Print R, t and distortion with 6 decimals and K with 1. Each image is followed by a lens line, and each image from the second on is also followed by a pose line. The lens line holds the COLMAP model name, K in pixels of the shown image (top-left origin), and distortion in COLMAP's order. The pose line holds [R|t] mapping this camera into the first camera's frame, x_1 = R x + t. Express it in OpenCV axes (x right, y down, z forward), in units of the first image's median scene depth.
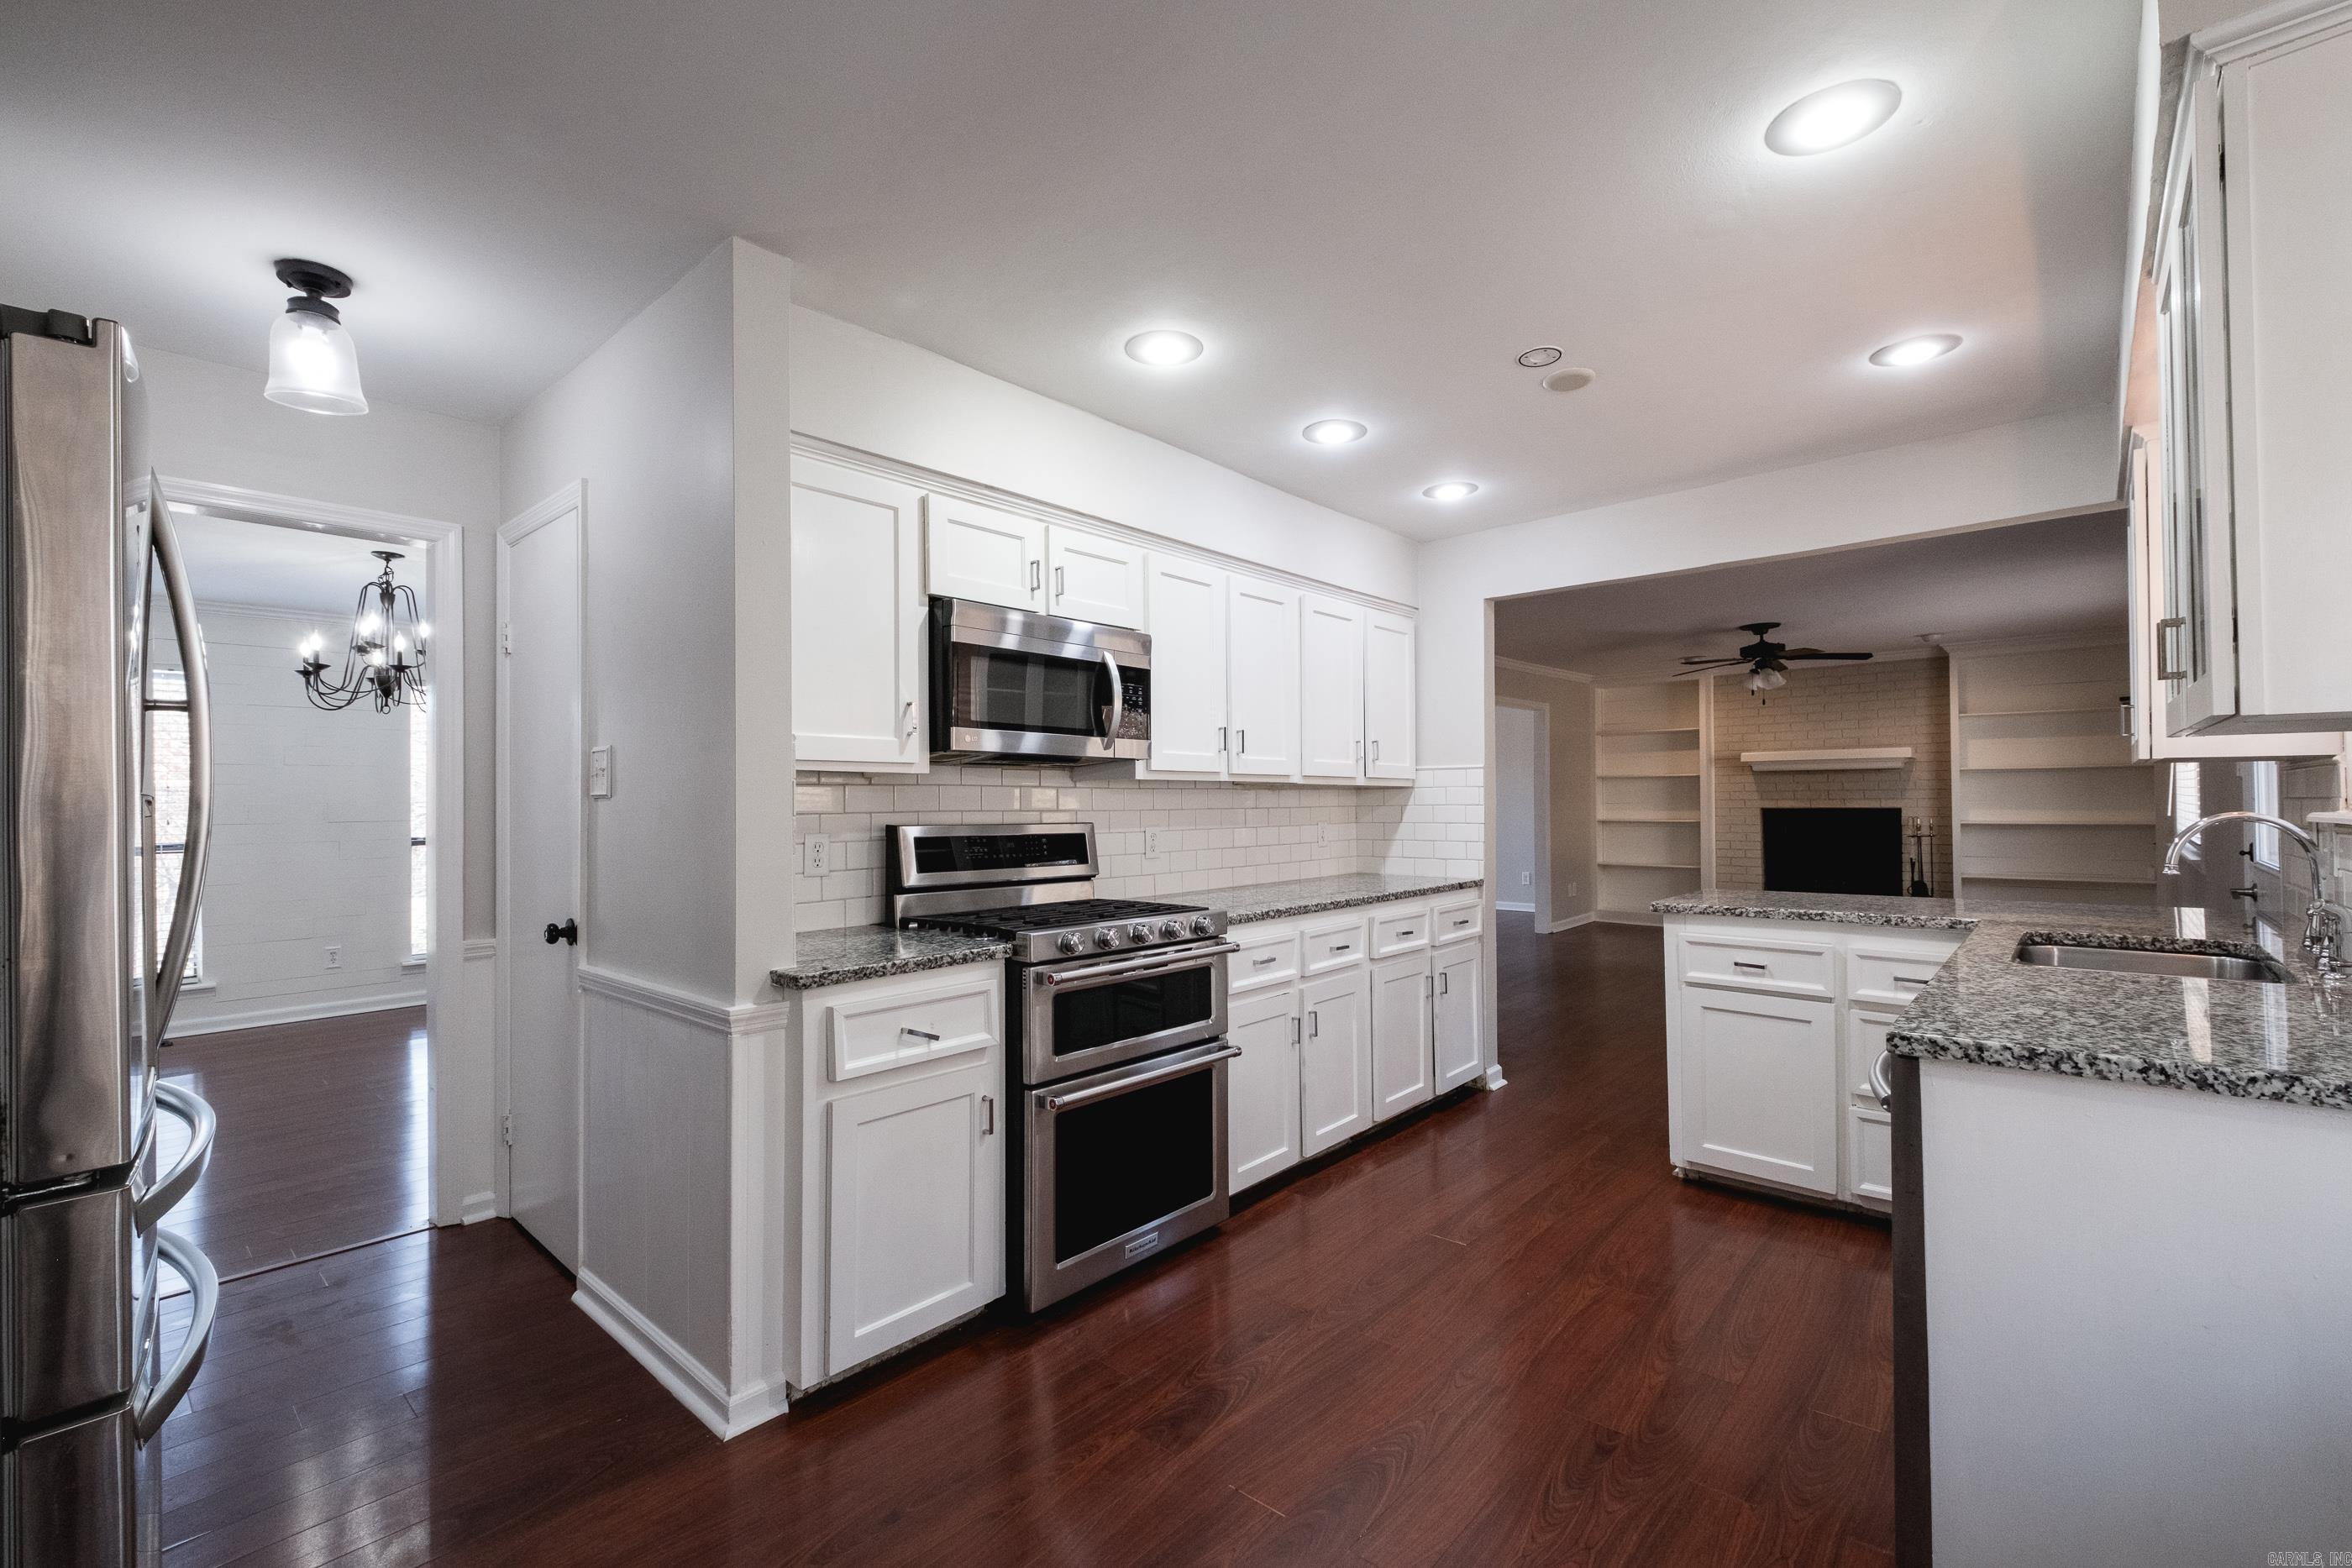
lens RADIAL K [[1022.0, 0, 1182.5], [0, 1022.0, 782.9], [0, 0, 1]] dist [-0.000091, -0.000630]
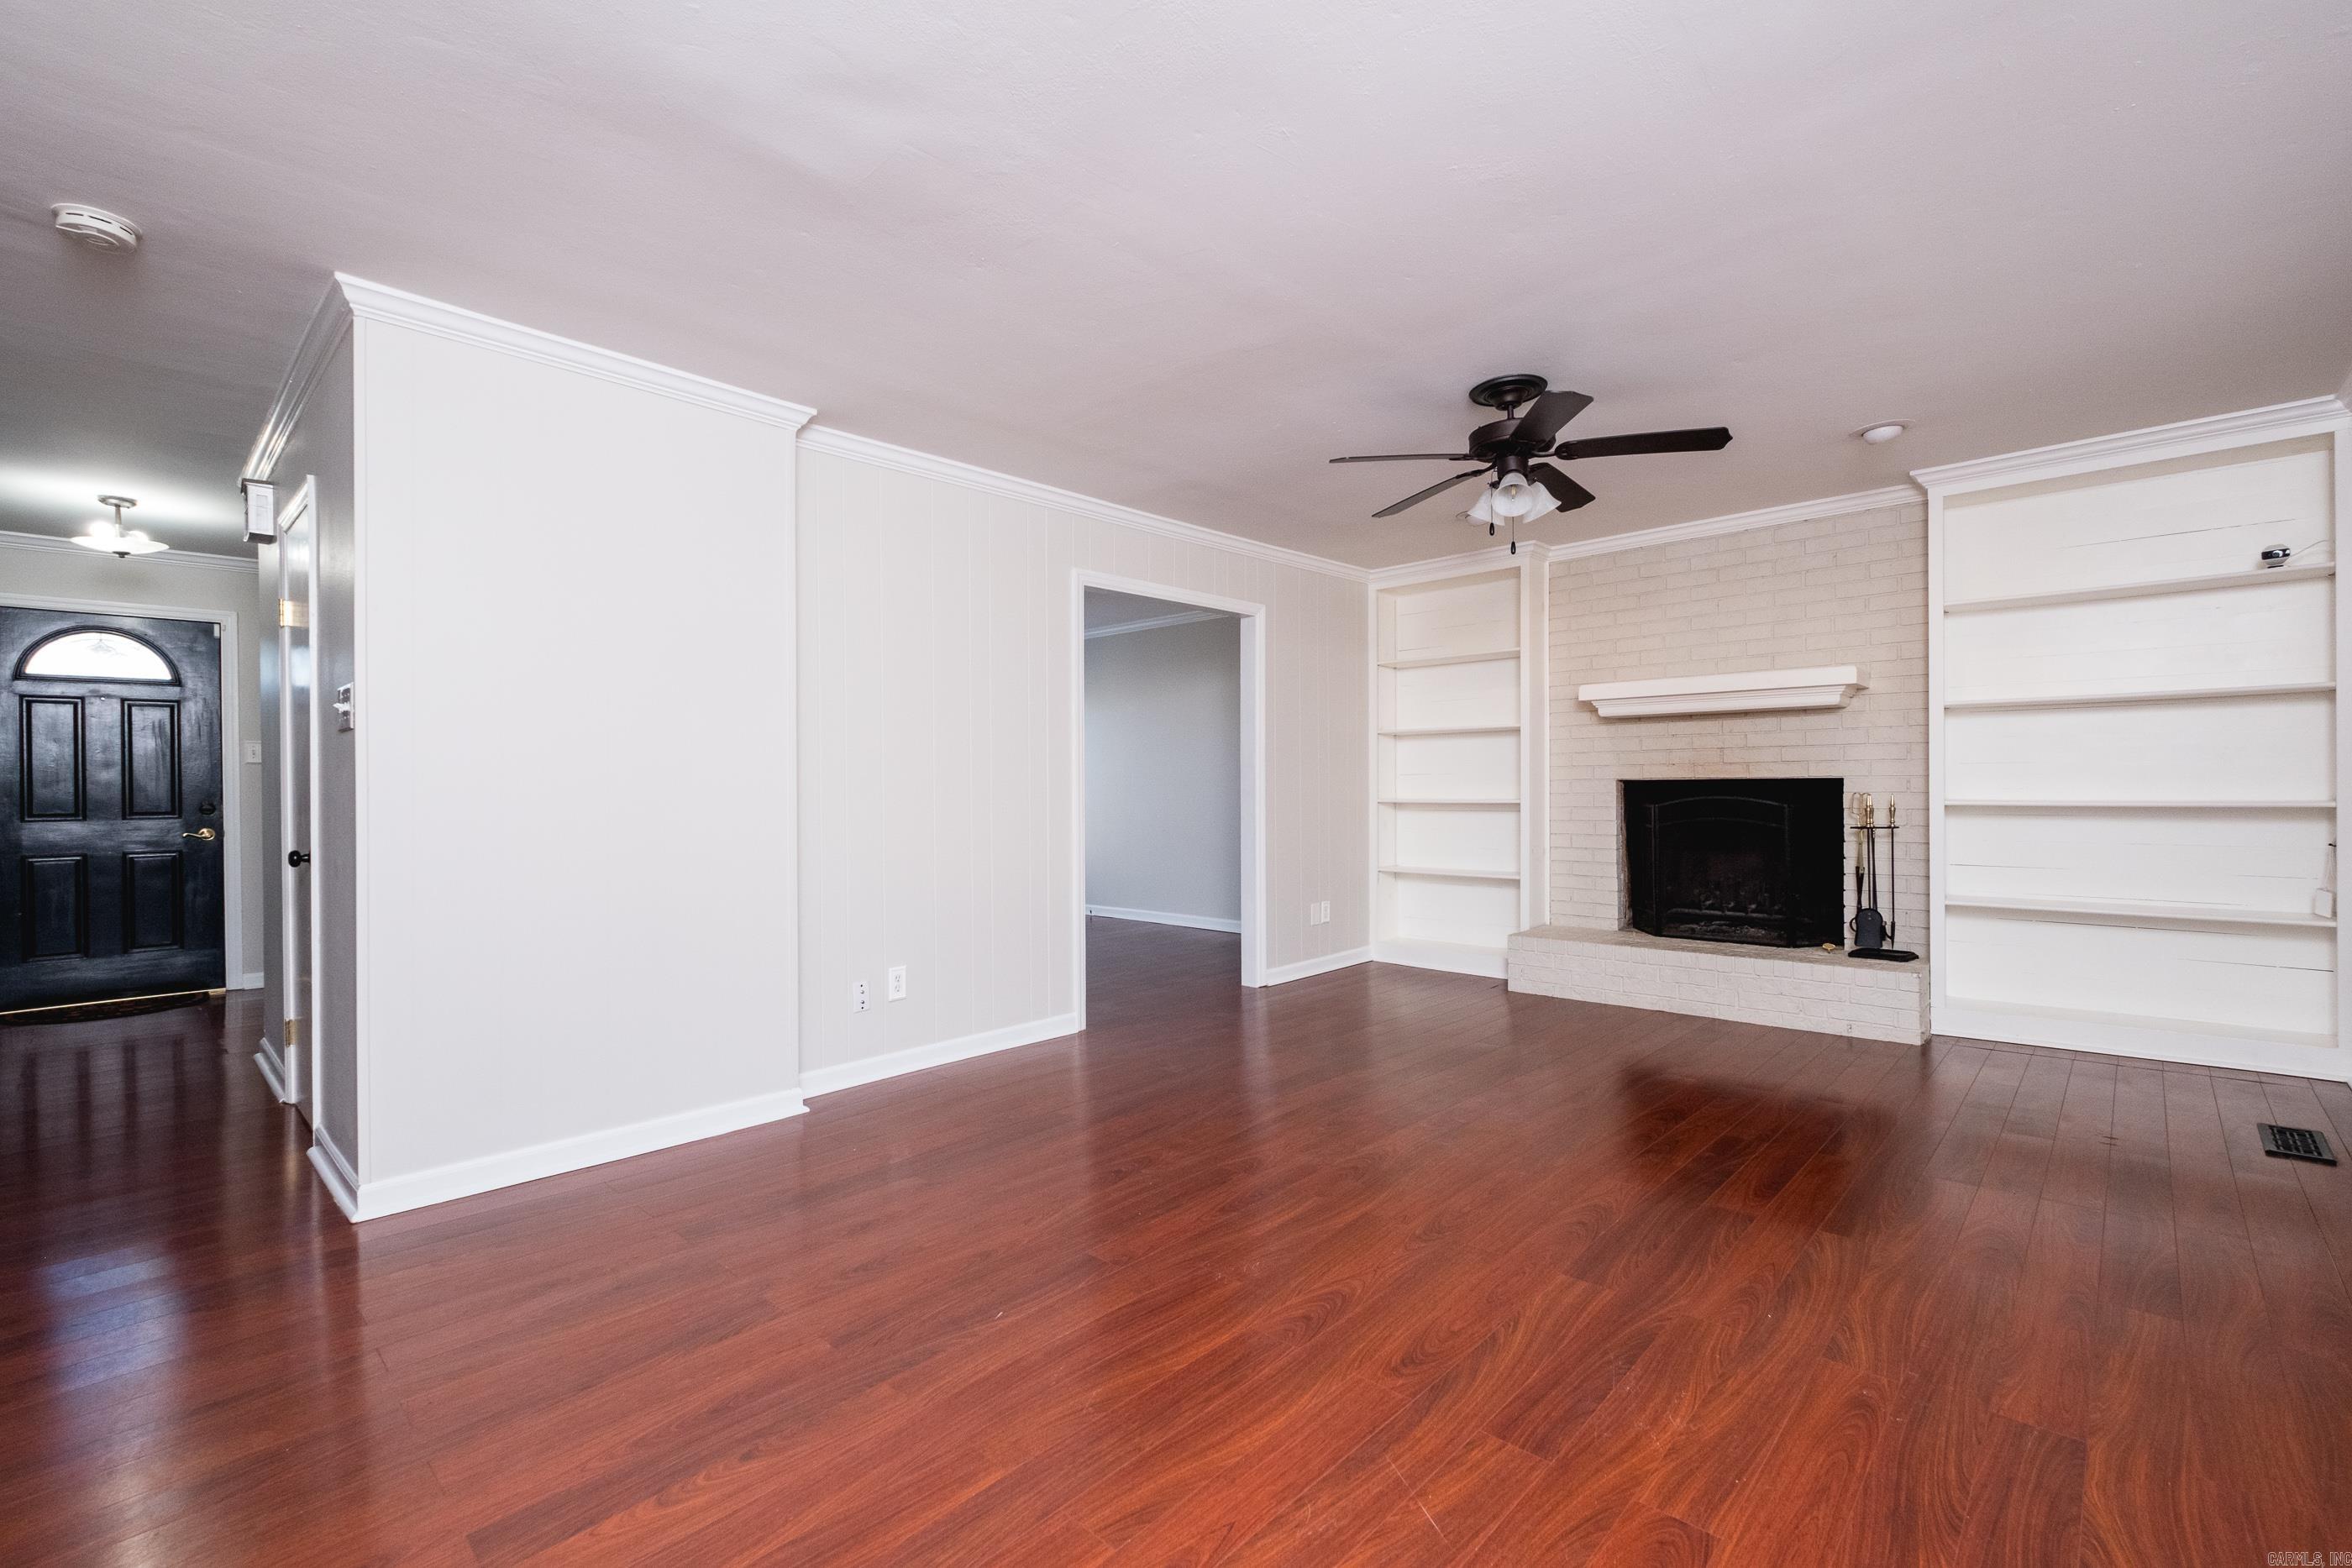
lens RADIAL K [[1022.0, 0, 1182.5], [0, 1022.0, 782.9], [0, 0, 1]] dist [-0.000091, -0.000630]
pose [[0.999959, 0.000662, -0.008987, 0.343116], [-0.000530, 0.999892, 0.014712, 0.019639], [0.008996, -0.014706, 0.999851, 0.431016]]
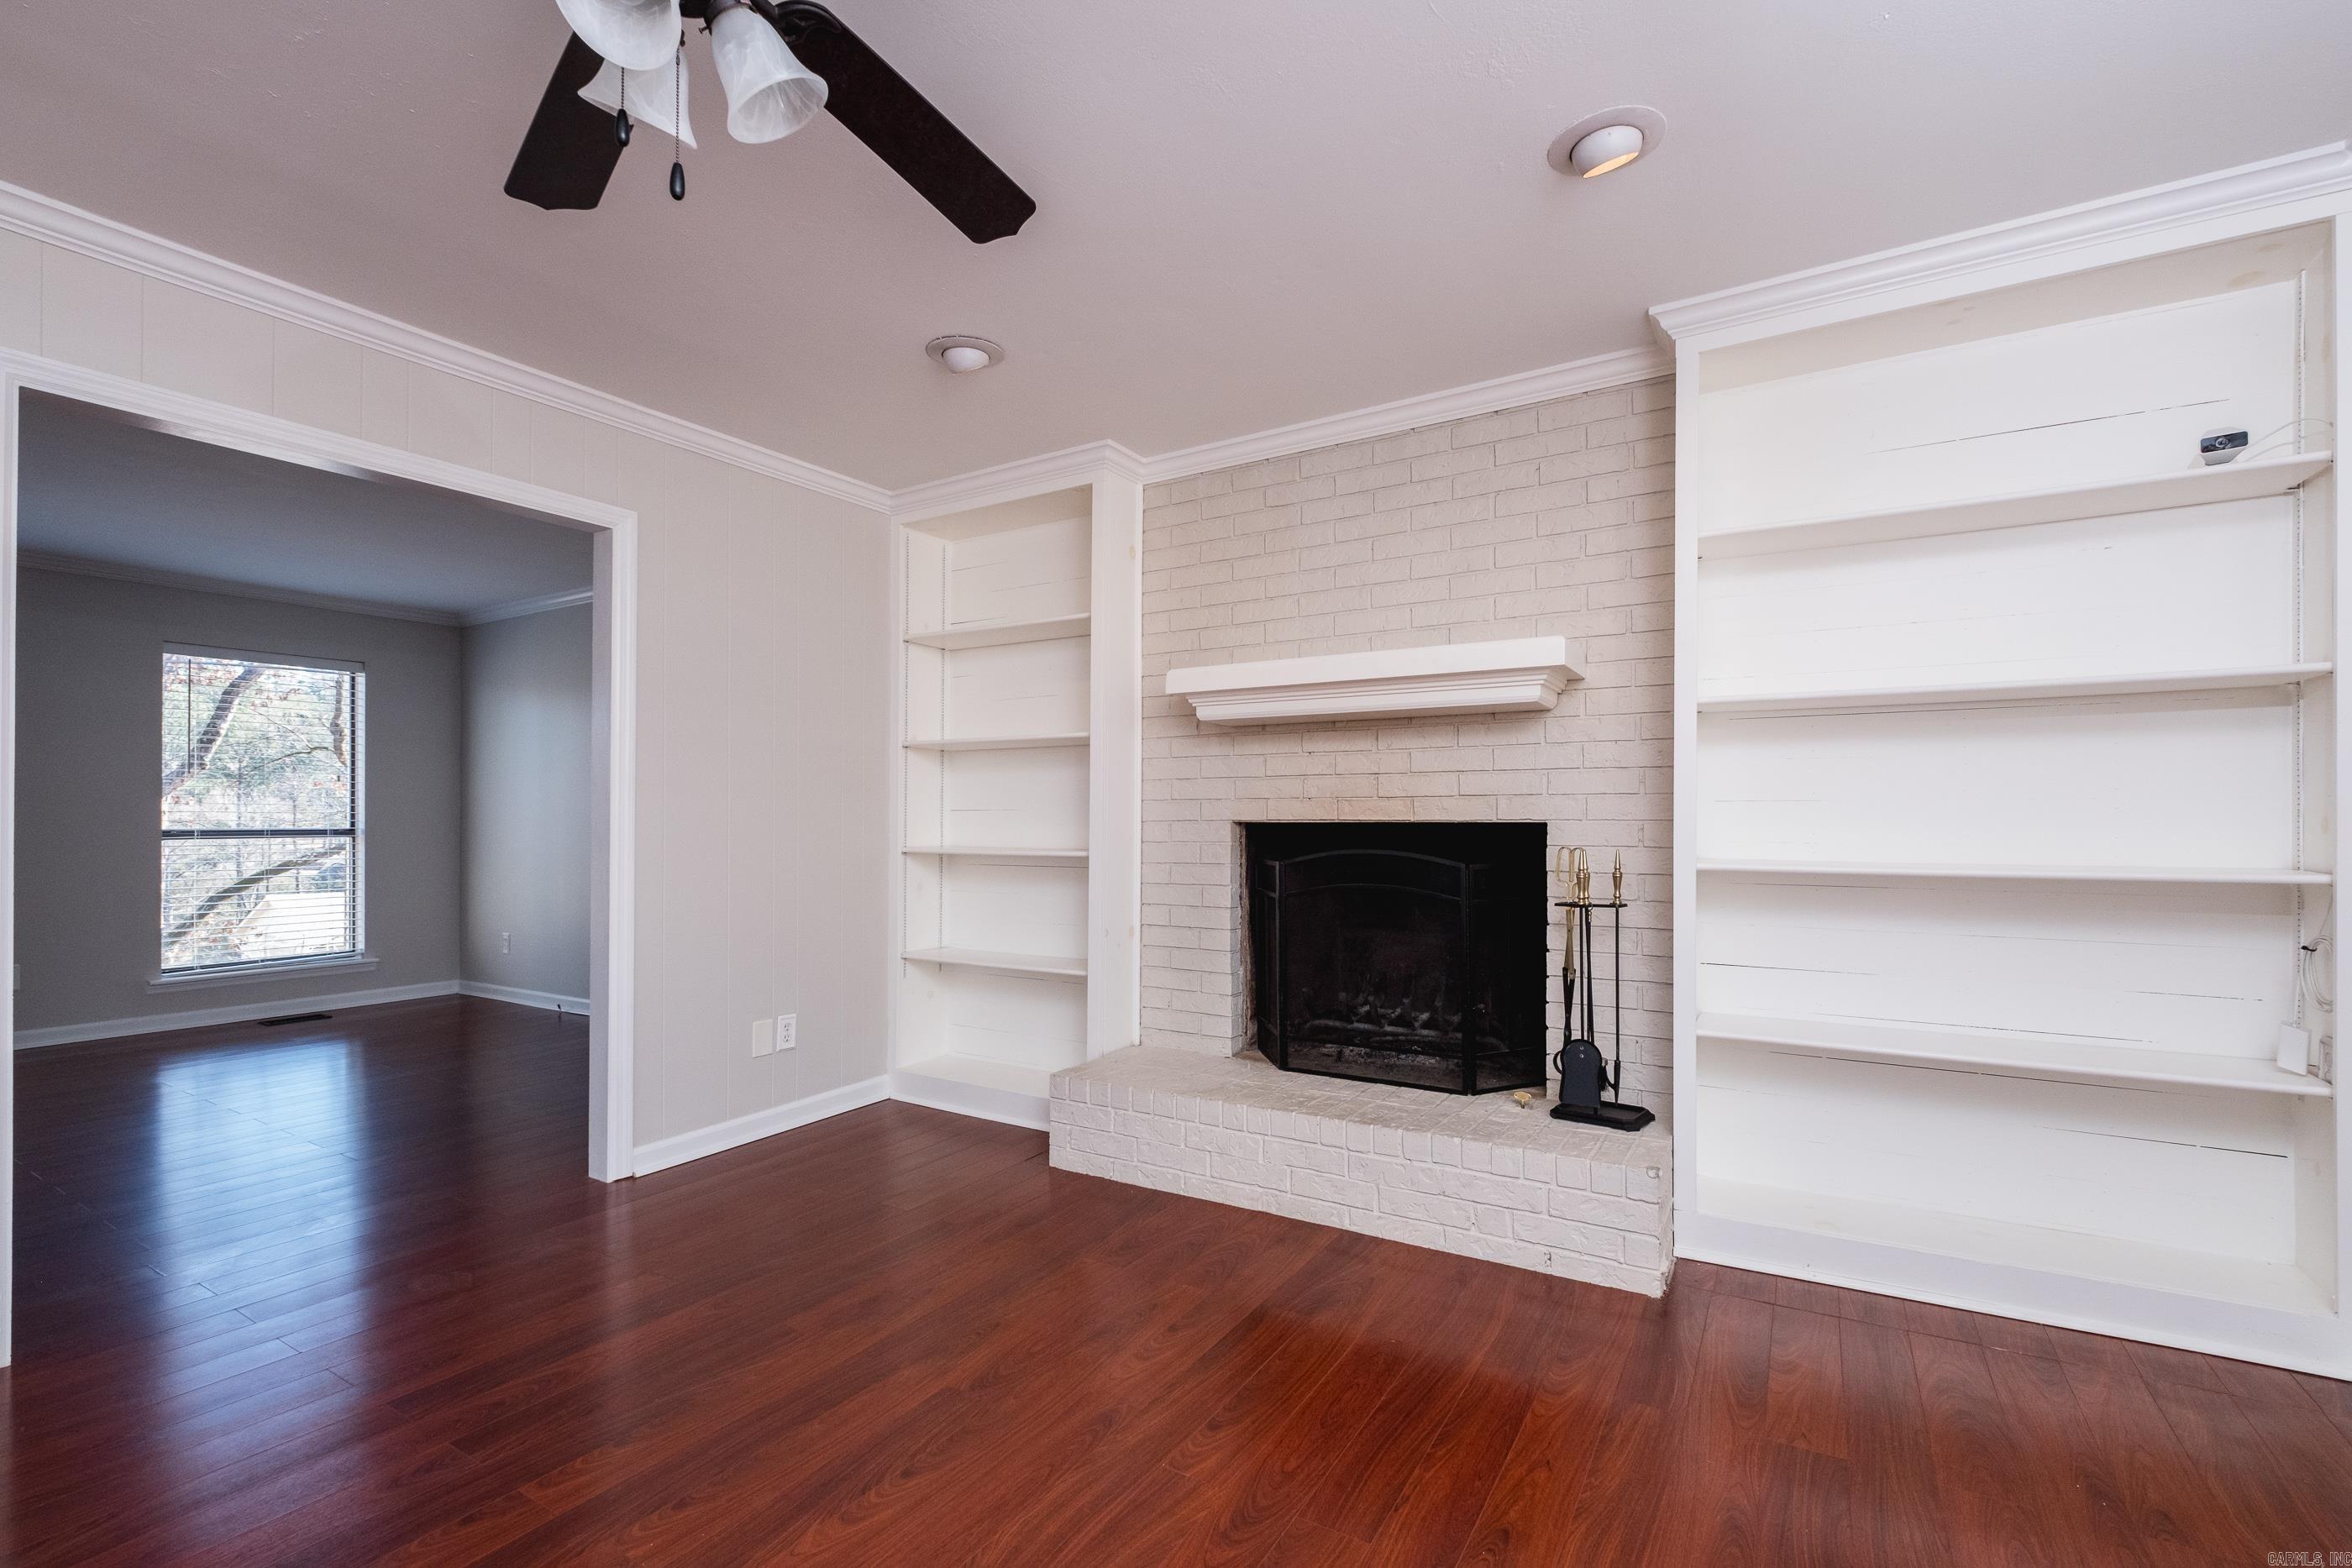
lens RADIAL K [[1017.7, 0, 1163.7], [0, 1017.7, 814.1], [0, 0, 1]] dist [0.003739, 0.000548]
pose [[0.983408, 0.010797, 0.181084, 0.510628], [-0.012814, 0.999868, 0.009971, 0.020227], [-0.180953, -0.012126, 0.983417, 0.679160]]
